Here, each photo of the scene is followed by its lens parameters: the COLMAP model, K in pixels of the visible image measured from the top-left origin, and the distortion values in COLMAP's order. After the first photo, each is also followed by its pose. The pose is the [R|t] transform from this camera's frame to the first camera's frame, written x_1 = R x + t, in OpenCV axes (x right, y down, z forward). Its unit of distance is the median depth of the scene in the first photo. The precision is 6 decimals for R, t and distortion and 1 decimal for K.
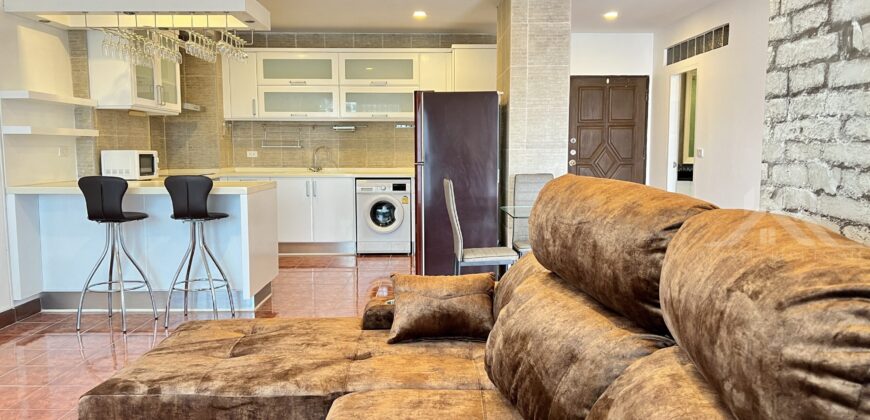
lens RADIAL K [[657.9, 0, 435.0], [0, 657.9, 210.0], [0, 0, 1]] dist [0.044452, -0.039964]
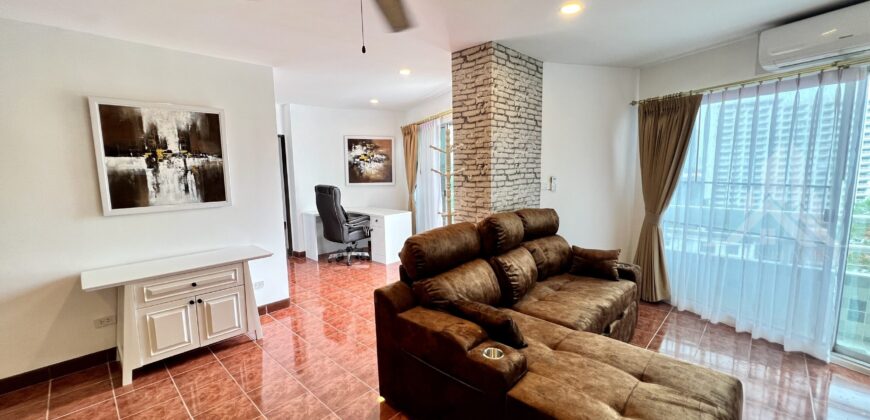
lens RADIAL K [[348.0, 0, 435.0], [0, 348.0, 210.0], [0, 0, 1]] dist [-0.000451, -0.000466]
pose [[-0.713048, -0.076286, 0.696952, -0.151765], [0.084138, 0.977568, 0.193083, -0.093819], [-0.696048, 0.196318, -0.690635, 0.538506]]
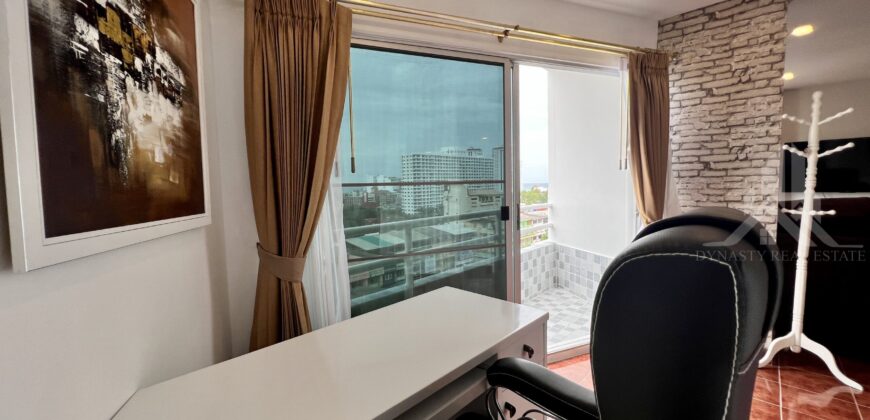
lens RADIAL K [[348.0, 0, 435.0], [0, 348.0, 210.0], [0, 0, 1]] dist [-0.000451, -0.000466]
pose [[-0.612048, 0.053538, -0.789006, 0.621389], [-0.073849, 0.989477, 0.124427, -0.033558], [0.787365, 0.134422, -0.601654, 0.196163]]
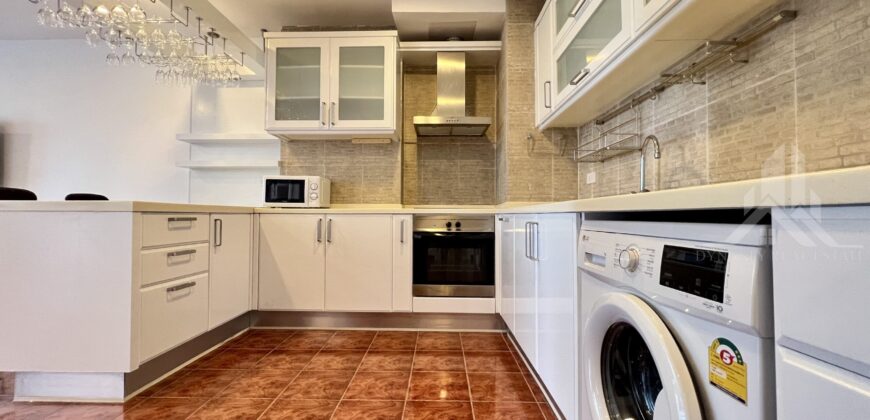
lens RADIAL K [[348.0, 0, 435.0], [0, 348.0, 210.0], [0, 0, 1]] dist [-0.000451, -0.000466]
pose [[-0.030218, -0.016521, -0.999407, 0.033273], [-0.094450, 0.995437, -0.013600, -0.042550], [0.995071, 0.093983, -0.031641, 0.942852]]
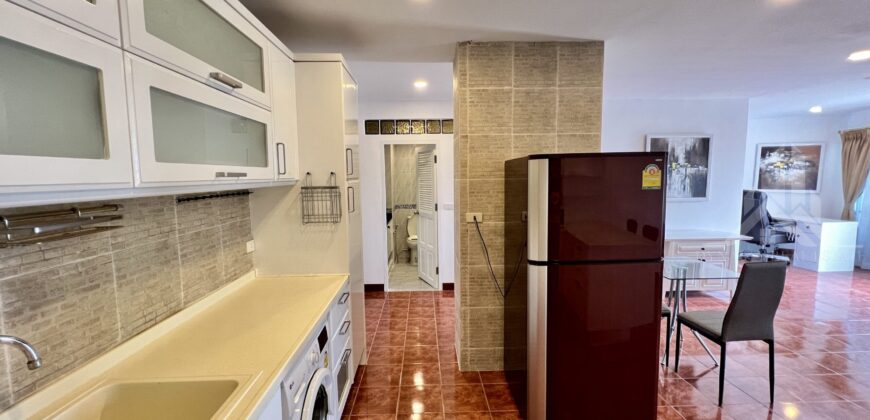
lens RADIAL K [[348.0, 0, 435.0], [0, 348.0, 210.0], [0, 0, 1]] dist [-0.000451, -0.000466]
pose [[-0.016333, -0.096168, 0.995231, -0.281302], [0.108379, 0.989329, 0.097376, -0.135734], [-0.993976, 0.109452, -0.005737, 0.921204]]
